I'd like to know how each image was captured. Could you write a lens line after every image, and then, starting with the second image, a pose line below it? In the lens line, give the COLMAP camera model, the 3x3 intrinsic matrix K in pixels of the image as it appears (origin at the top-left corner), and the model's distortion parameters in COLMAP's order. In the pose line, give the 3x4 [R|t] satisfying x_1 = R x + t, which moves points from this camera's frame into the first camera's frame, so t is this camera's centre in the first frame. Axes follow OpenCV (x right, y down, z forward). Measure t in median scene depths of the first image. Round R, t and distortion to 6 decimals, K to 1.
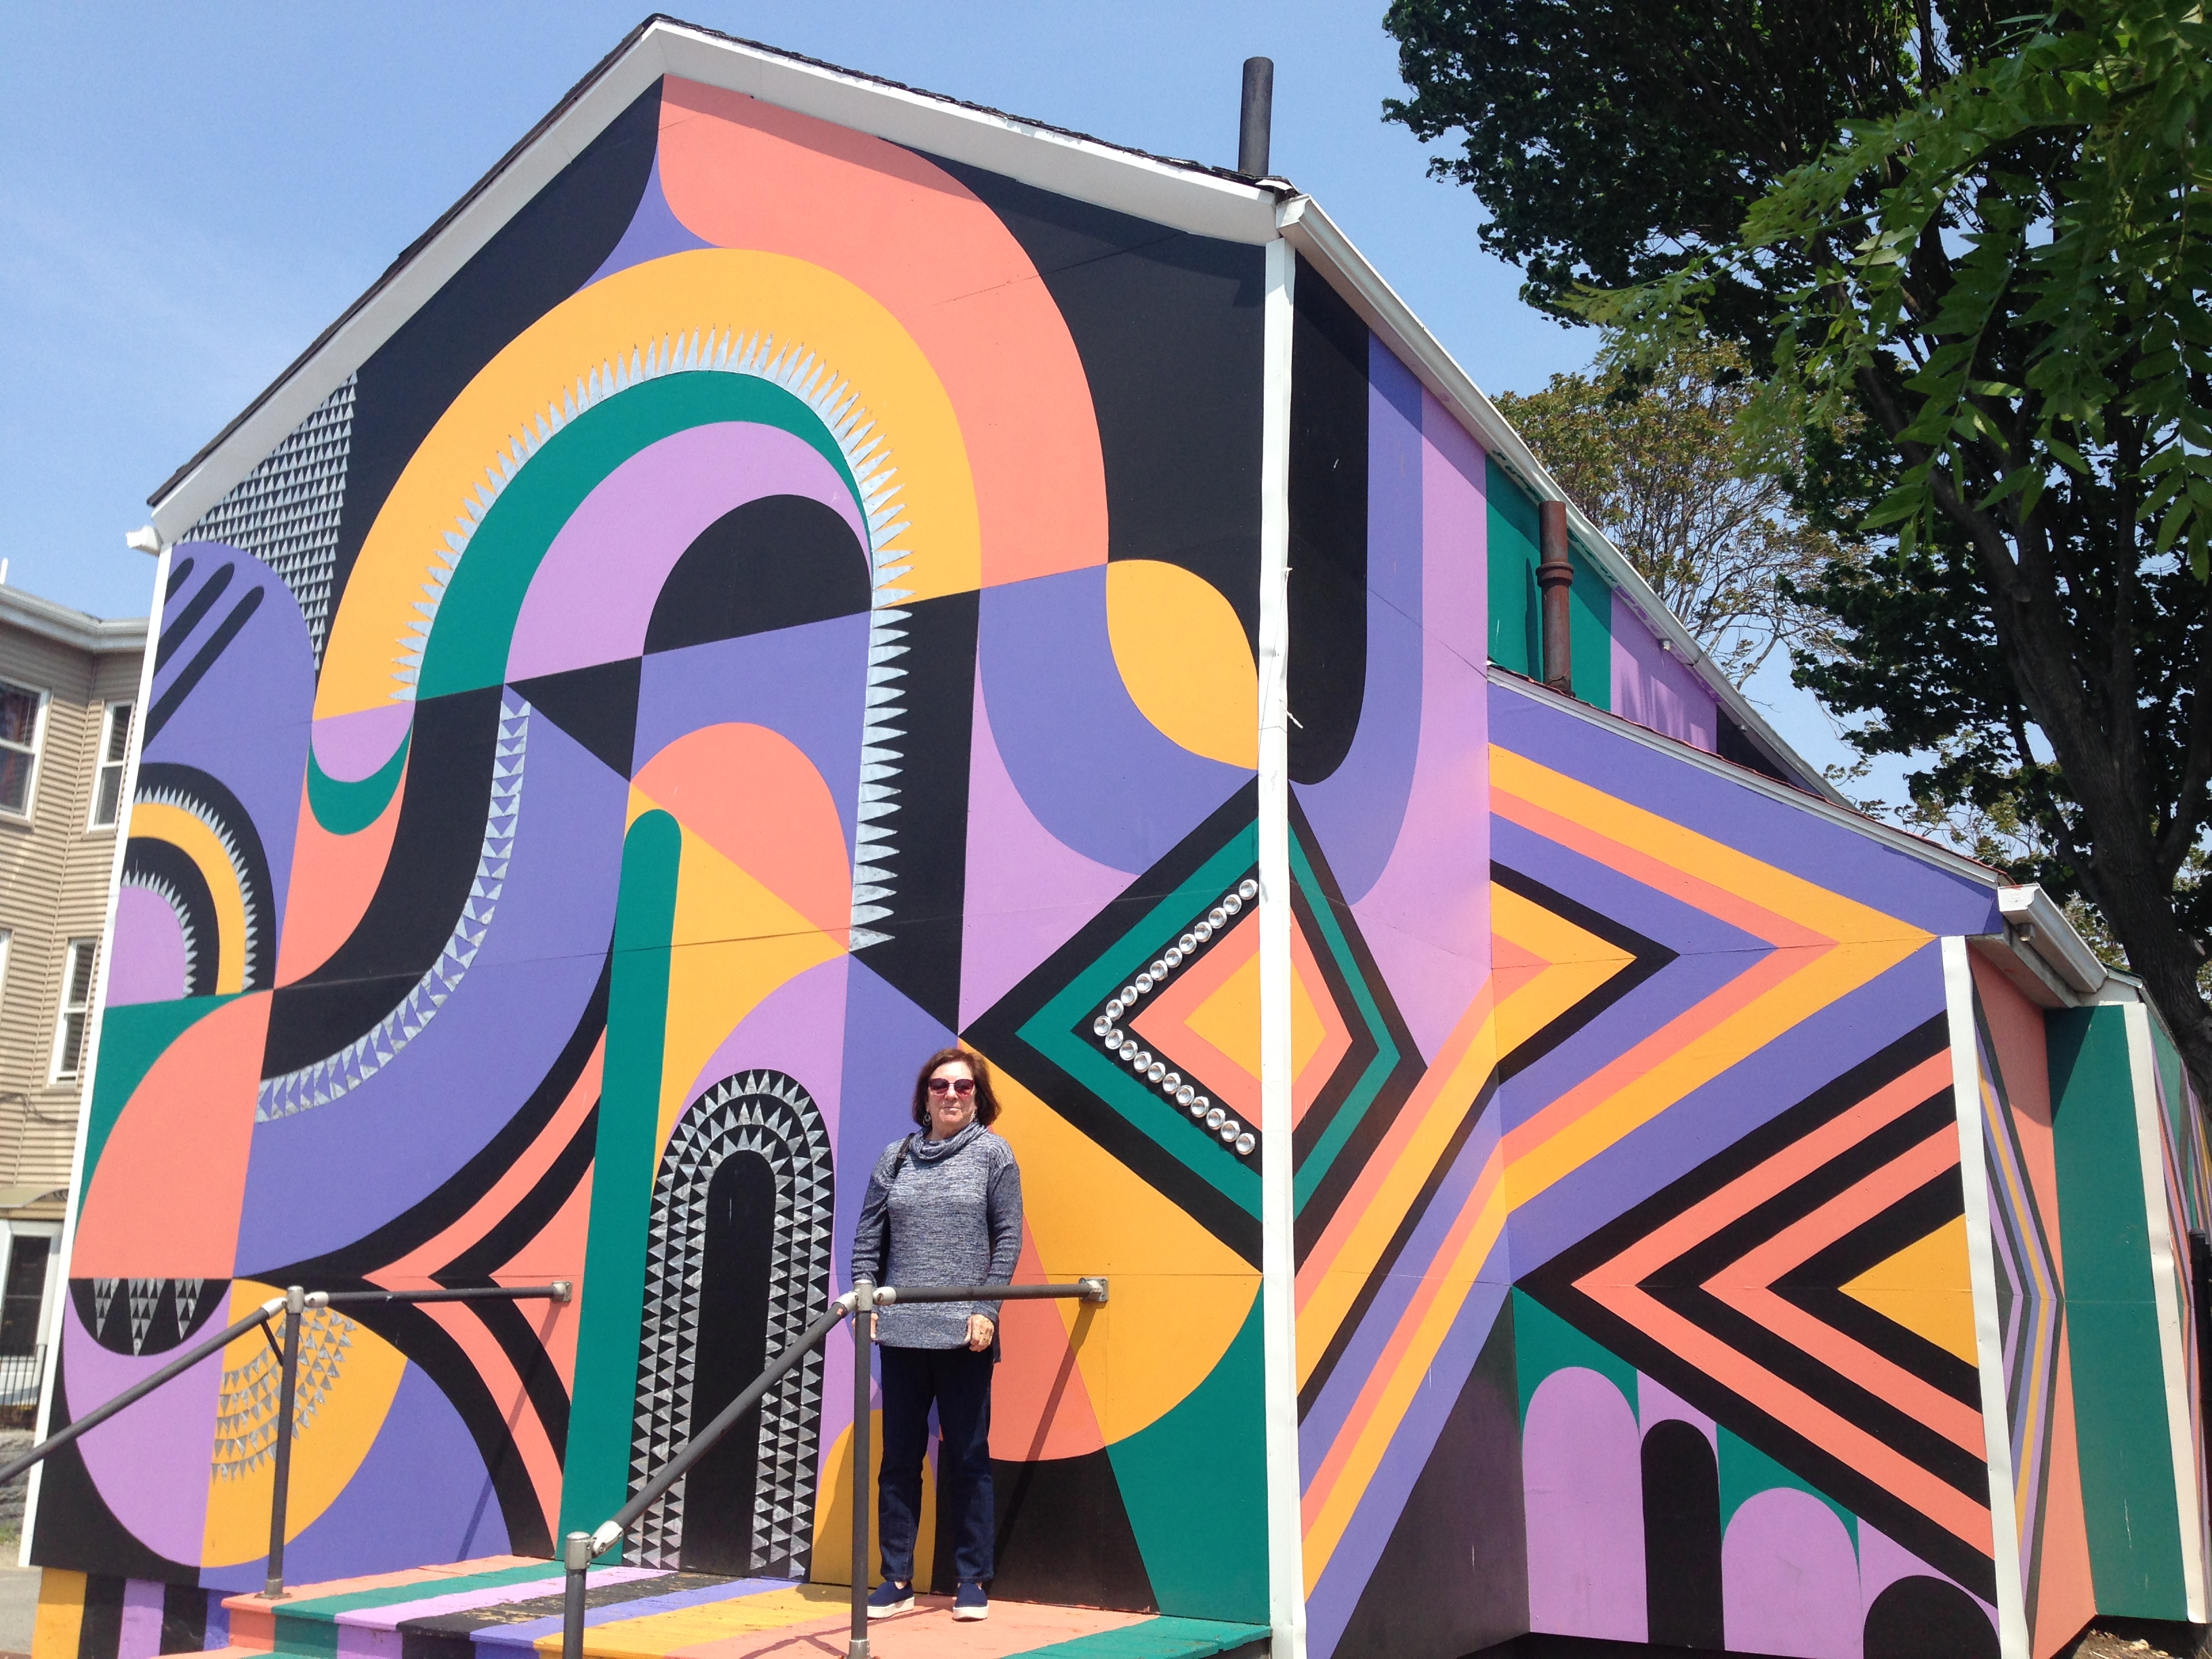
lens RADIAL K [[2192.2, 0, 1106.0], [0, 2192.2, 829.5], [0, 0, 1]] dist [0.126457, -0.293334]
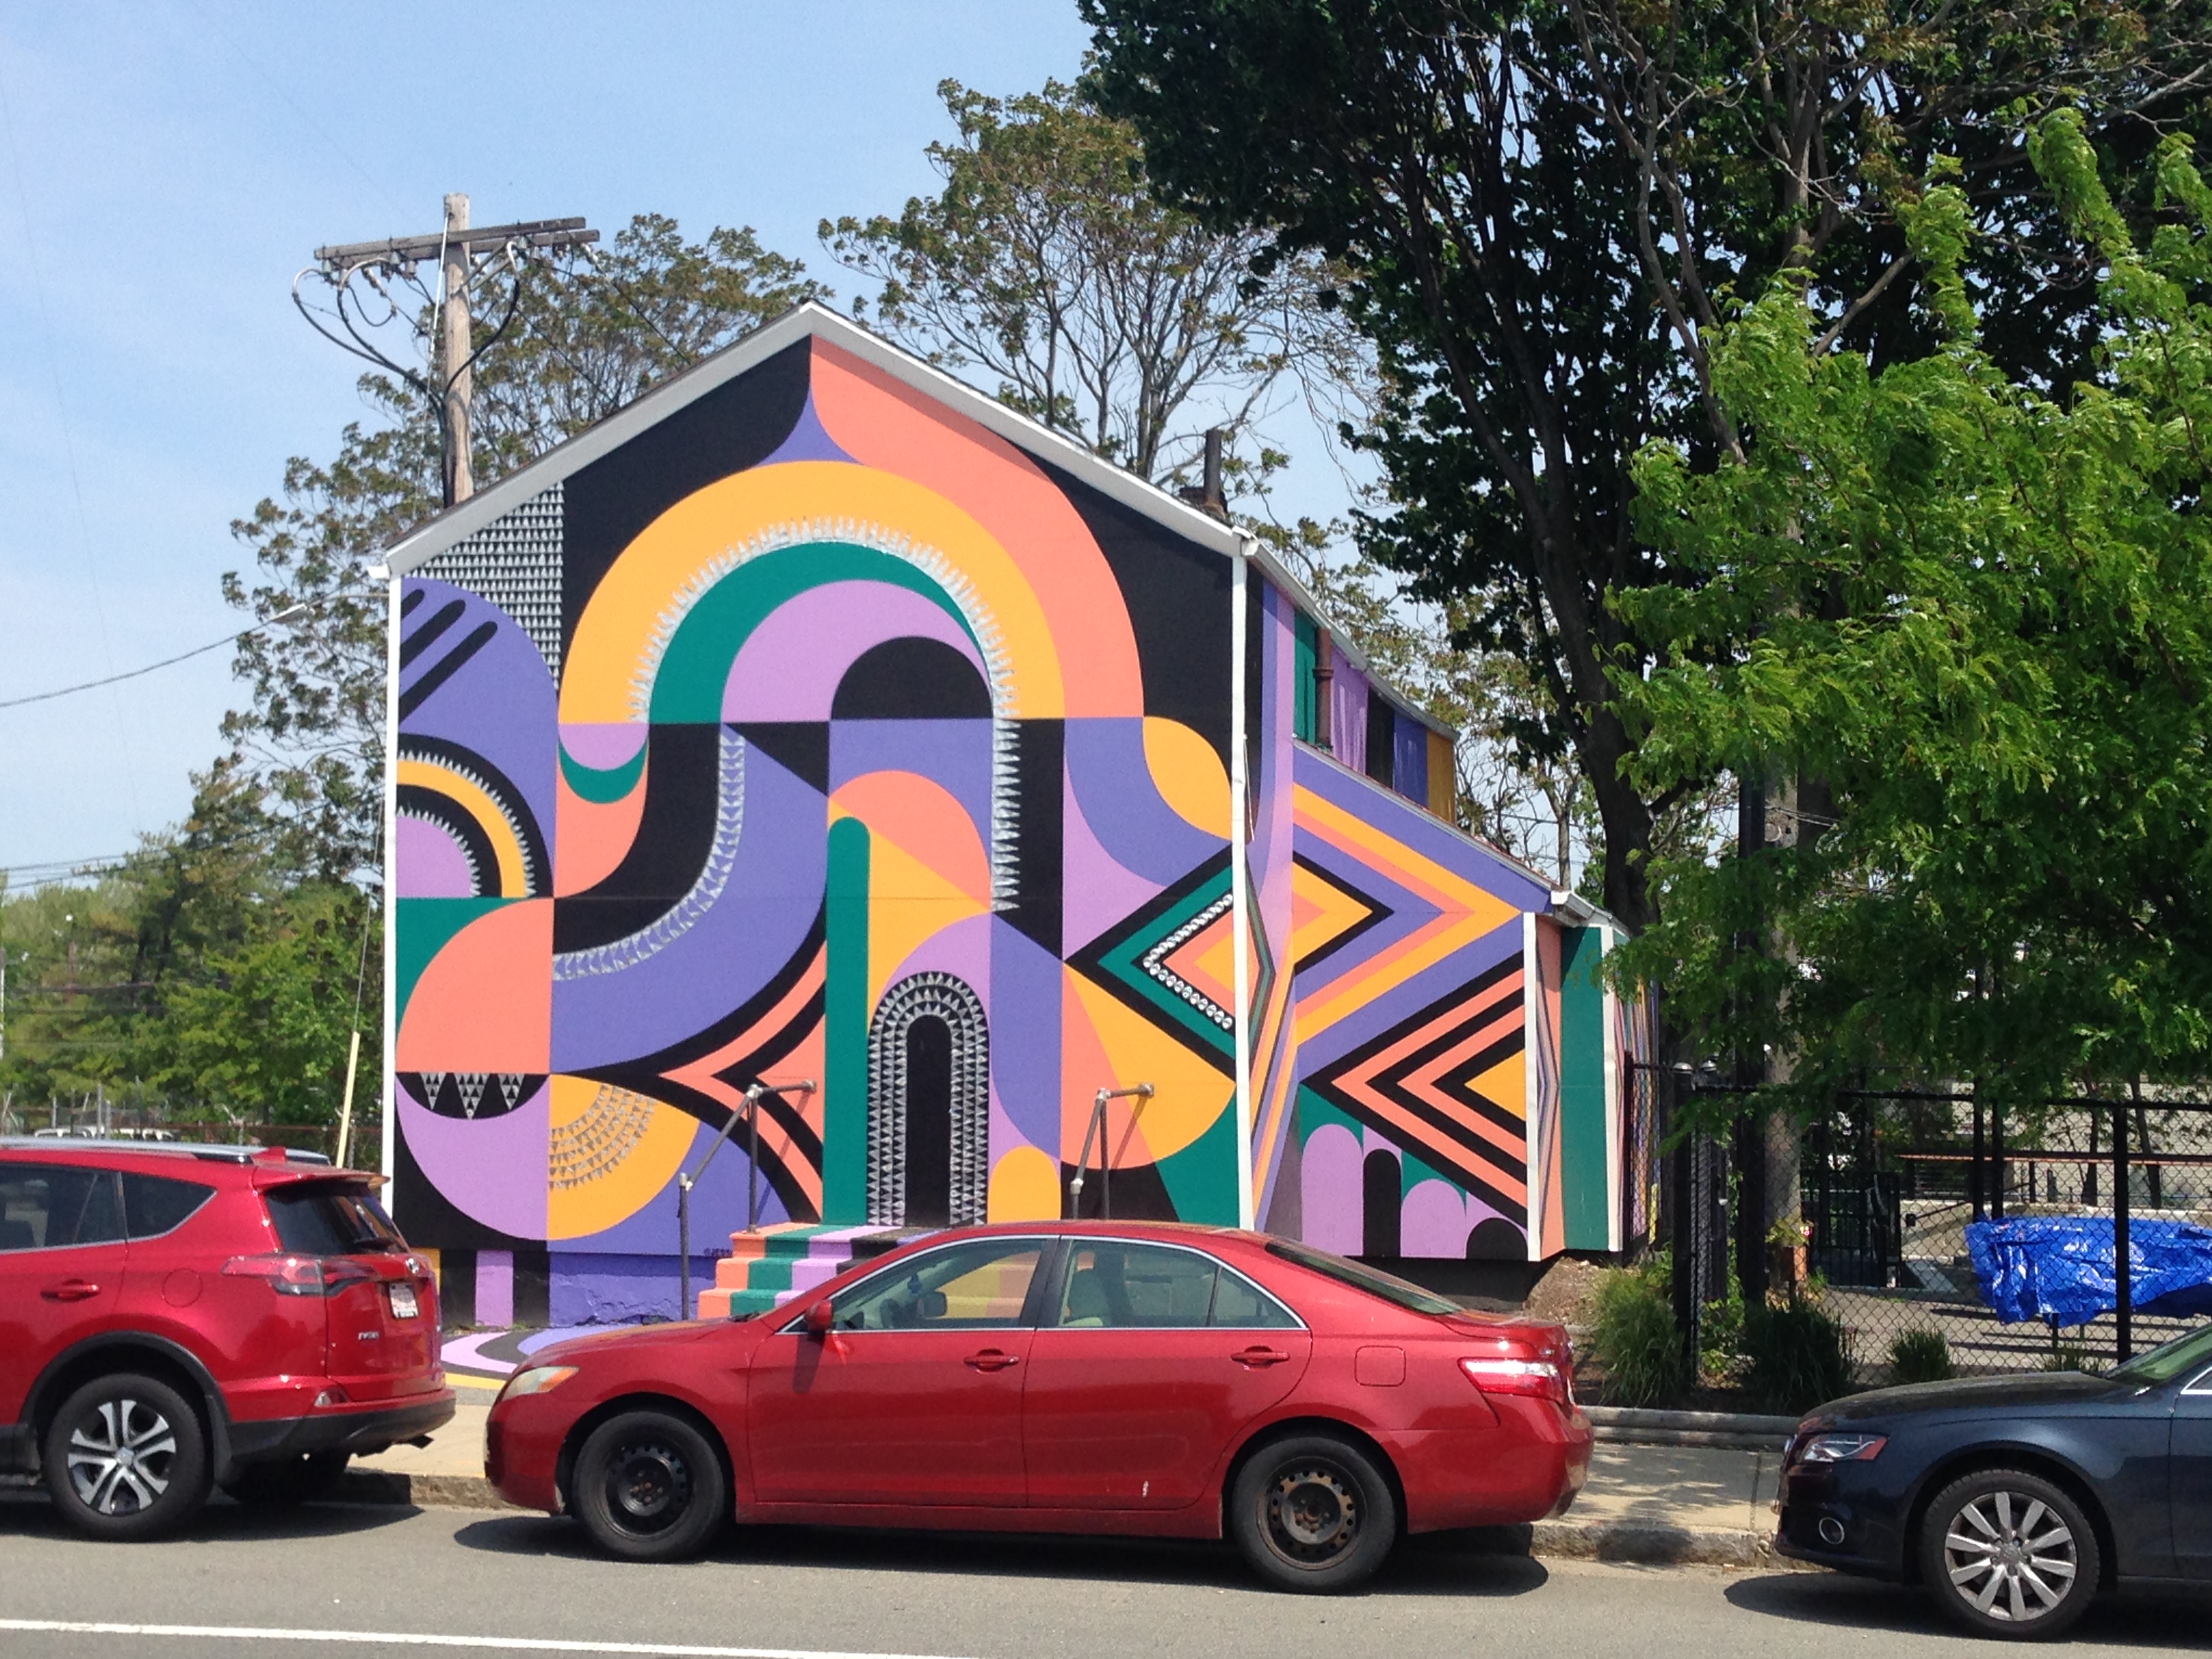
lens RADIAL K [[3461.7, 0, 1106.0], [0, 3461.7, 829.5], [0, 0, 1]] dist [-0.153658, 0.036424]
pose [[0.956538, 0.020285, 0.290901, -0.868845], [-0.063609, 0.988070, 0.140259, -0.427024], [-0.284586, -0.152667, 0.946416, -1.781754]]
